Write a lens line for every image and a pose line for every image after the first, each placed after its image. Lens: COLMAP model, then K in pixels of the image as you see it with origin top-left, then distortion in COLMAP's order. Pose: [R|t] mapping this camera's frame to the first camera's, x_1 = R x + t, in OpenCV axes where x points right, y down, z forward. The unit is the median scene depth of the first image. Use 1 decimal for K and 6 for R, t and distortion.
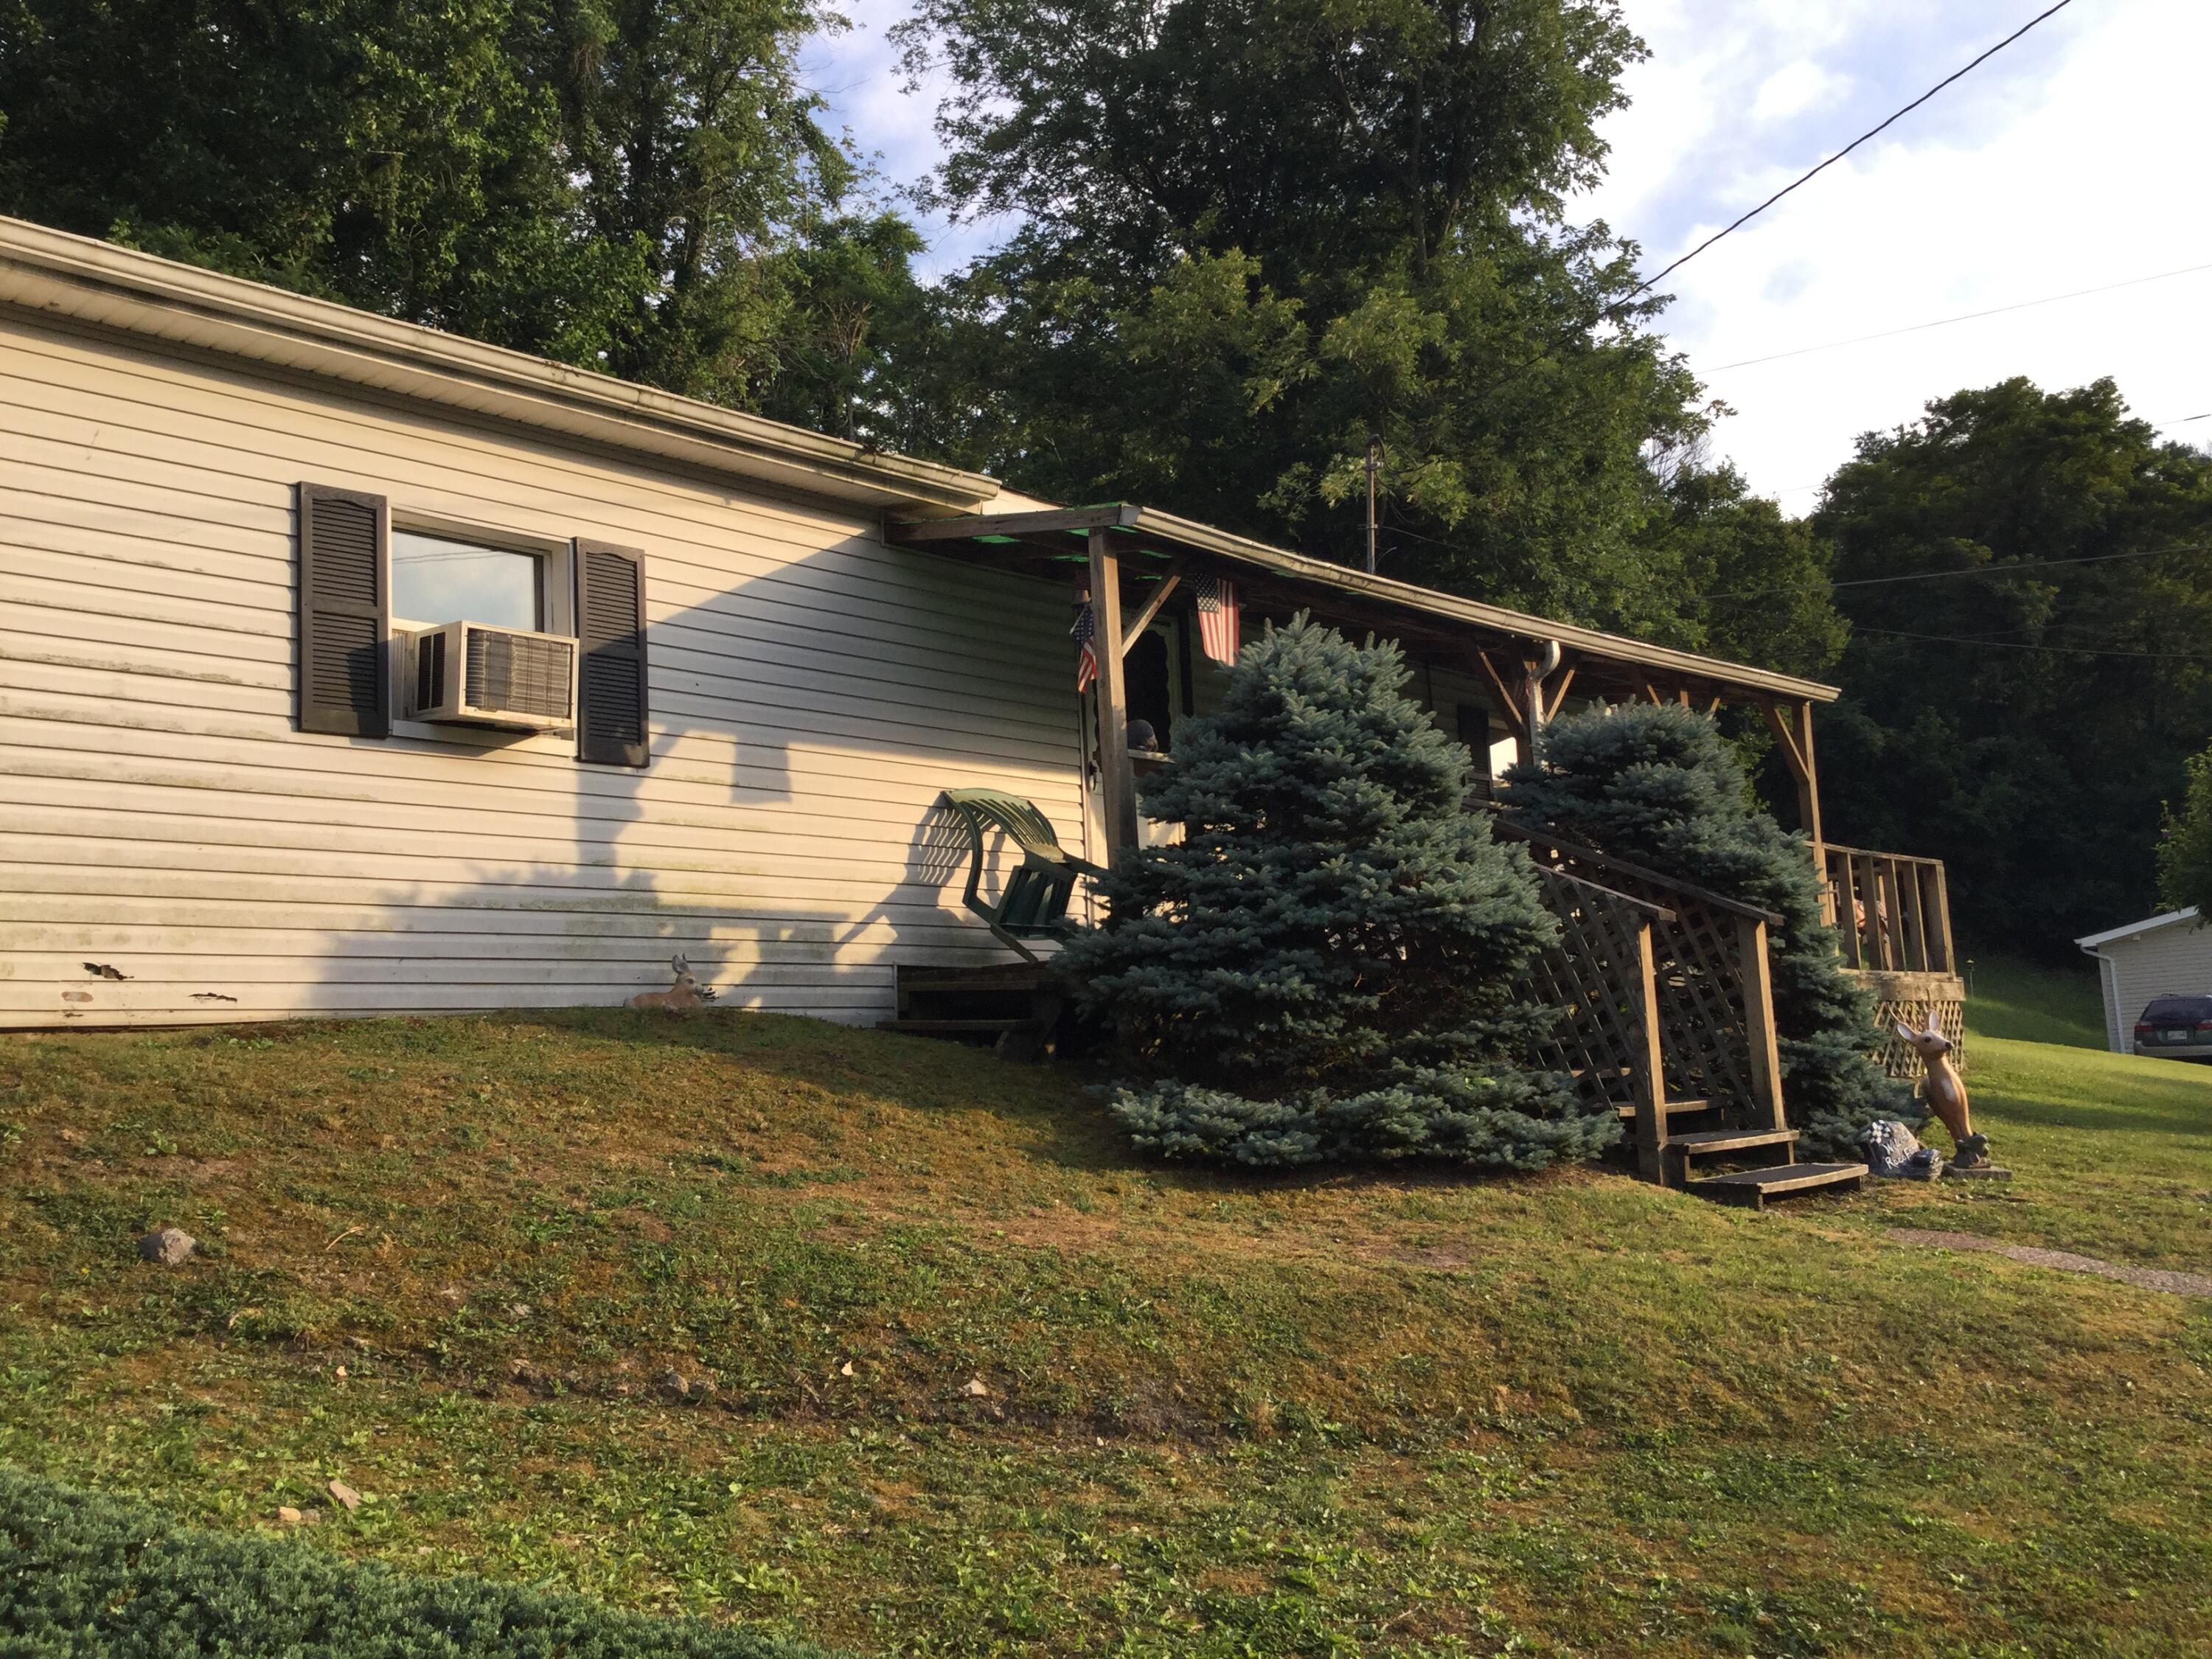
lens RADIAL K [[1979.2, 0, 1106.0], [0, 1979.2, 829.5], [0, 0, 1]] dist [0.120299, -0.301716]
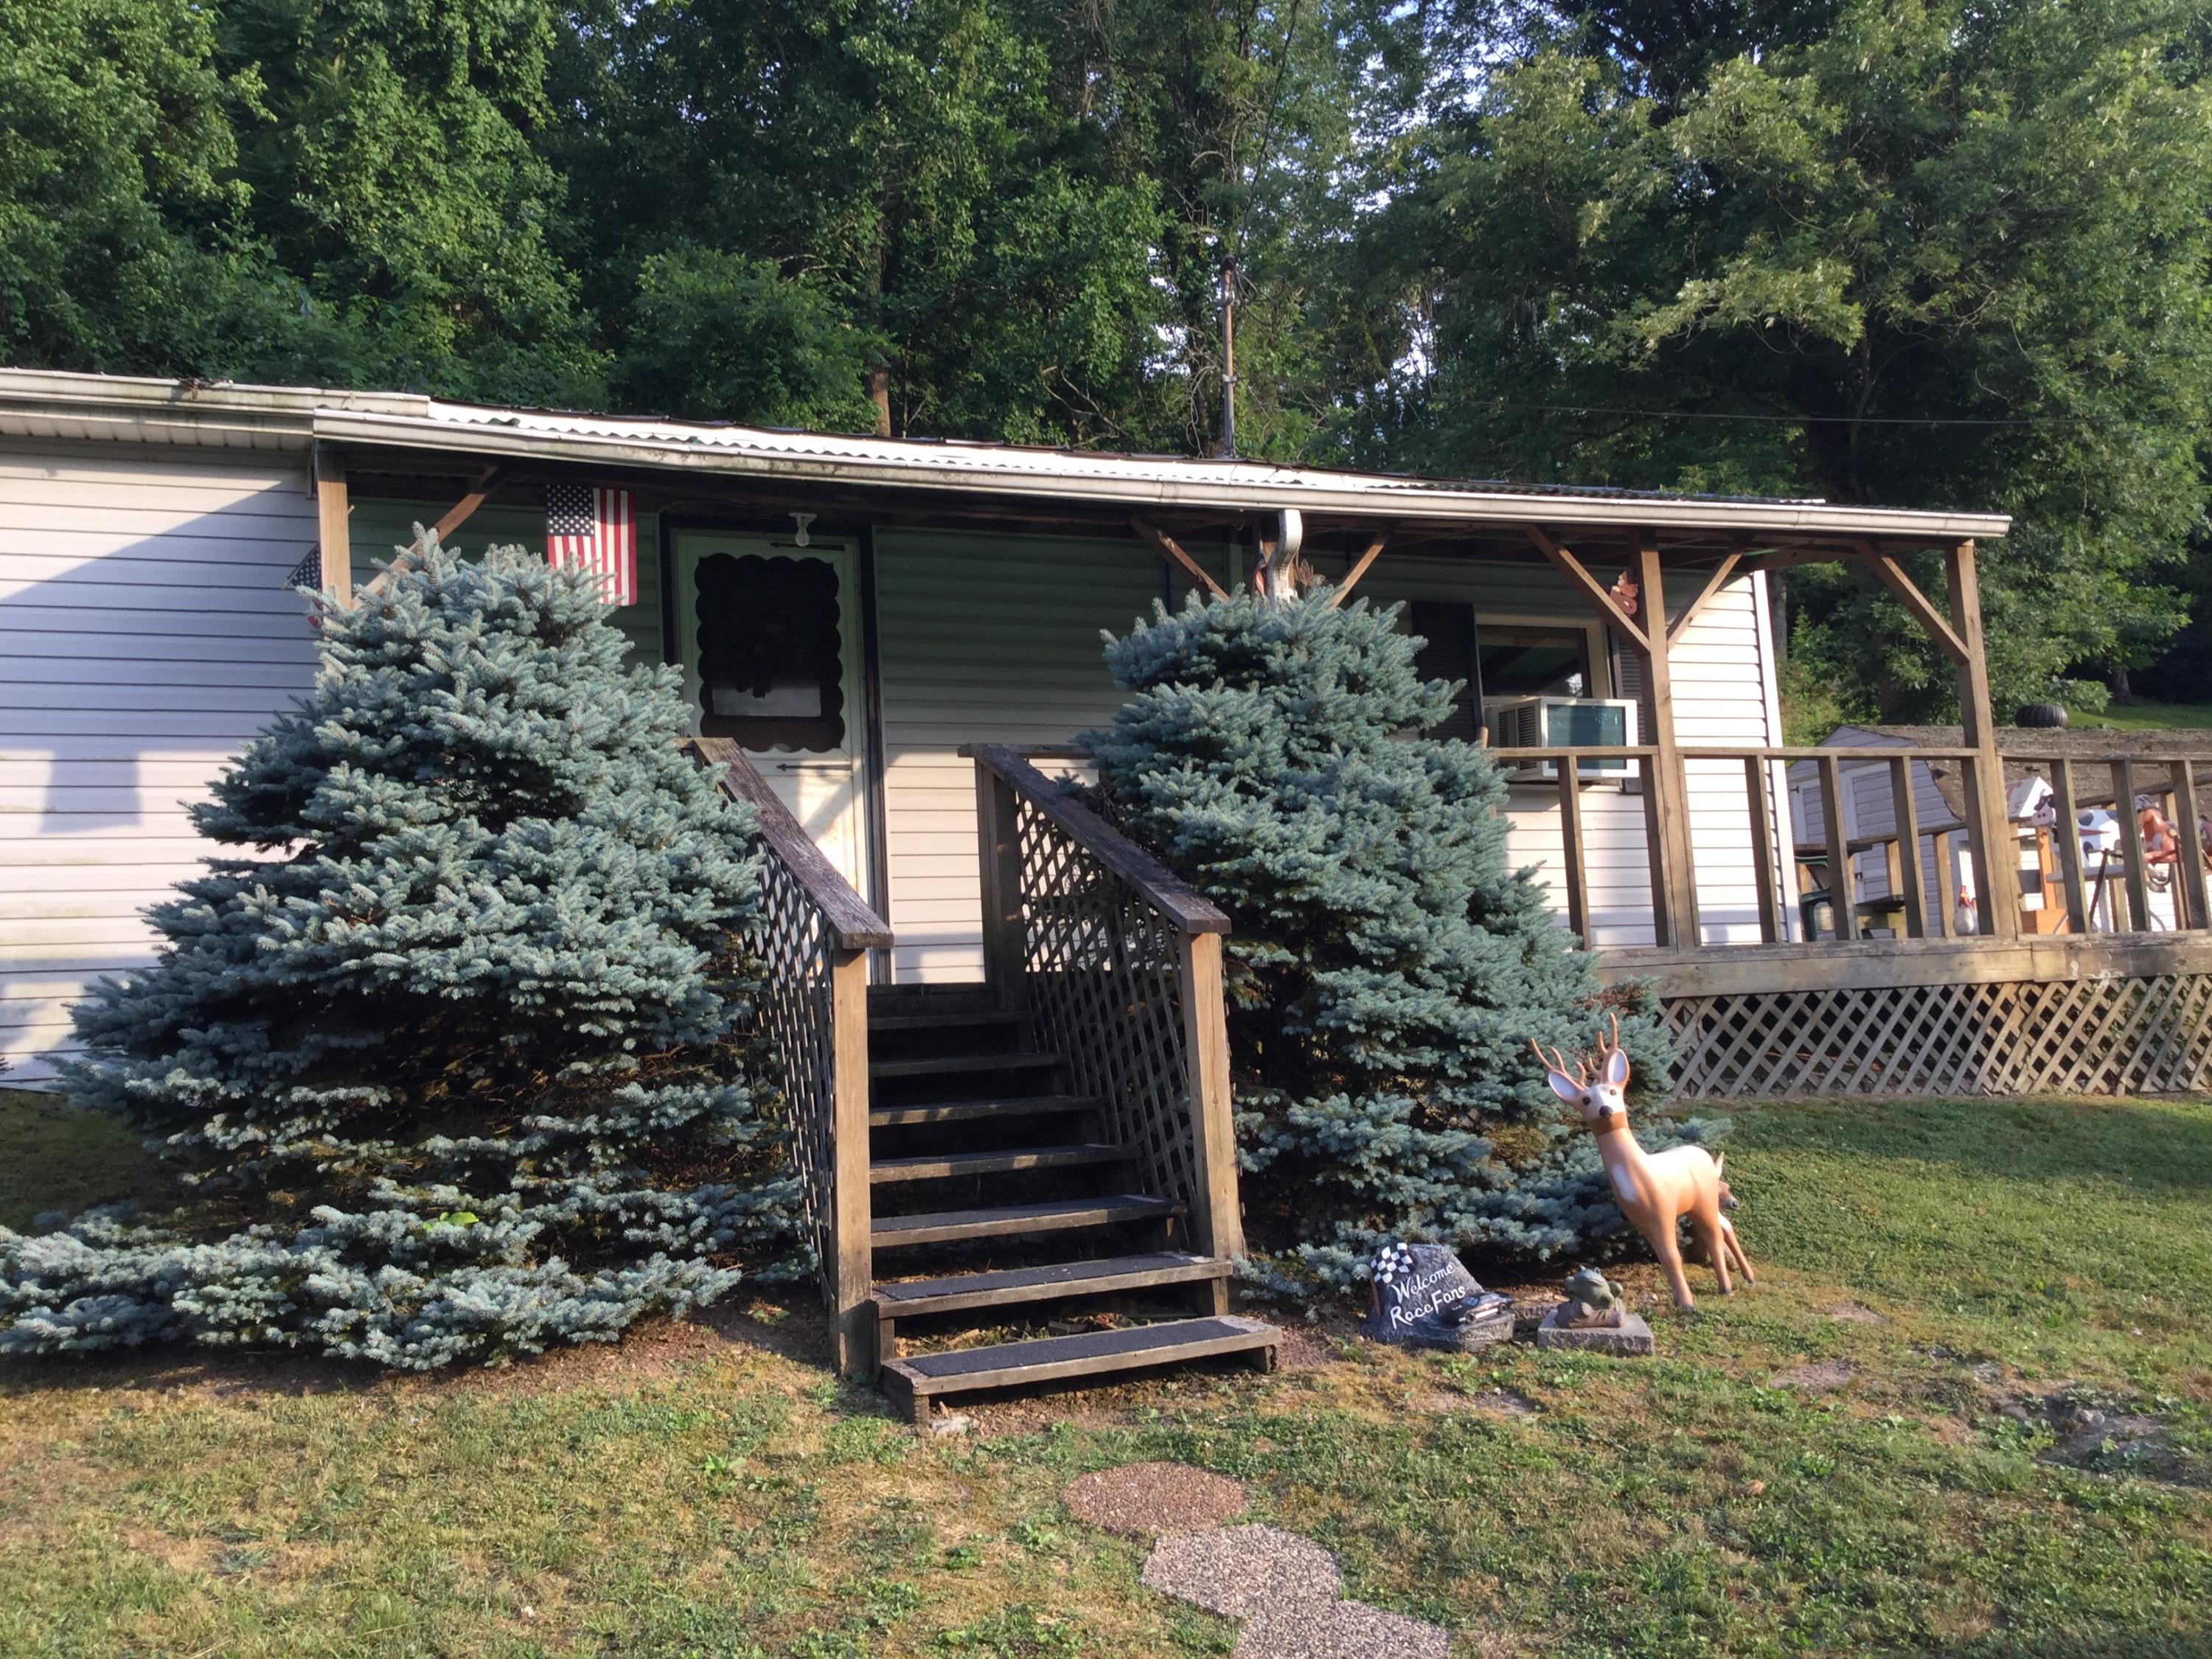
lens RADIAL K [[1979.2, 0, 1106.0], [0, 1979.2, 829.5], [0, 0, 1]] dist [0.120299, -0.301716]
pose [[0.913168, -0.057023, -0.403575, 0.540956], [0.069792, 0.997417, 0.016991, 0.001964], [0.401563, -0.043682, 0.914789, 0.398064]]
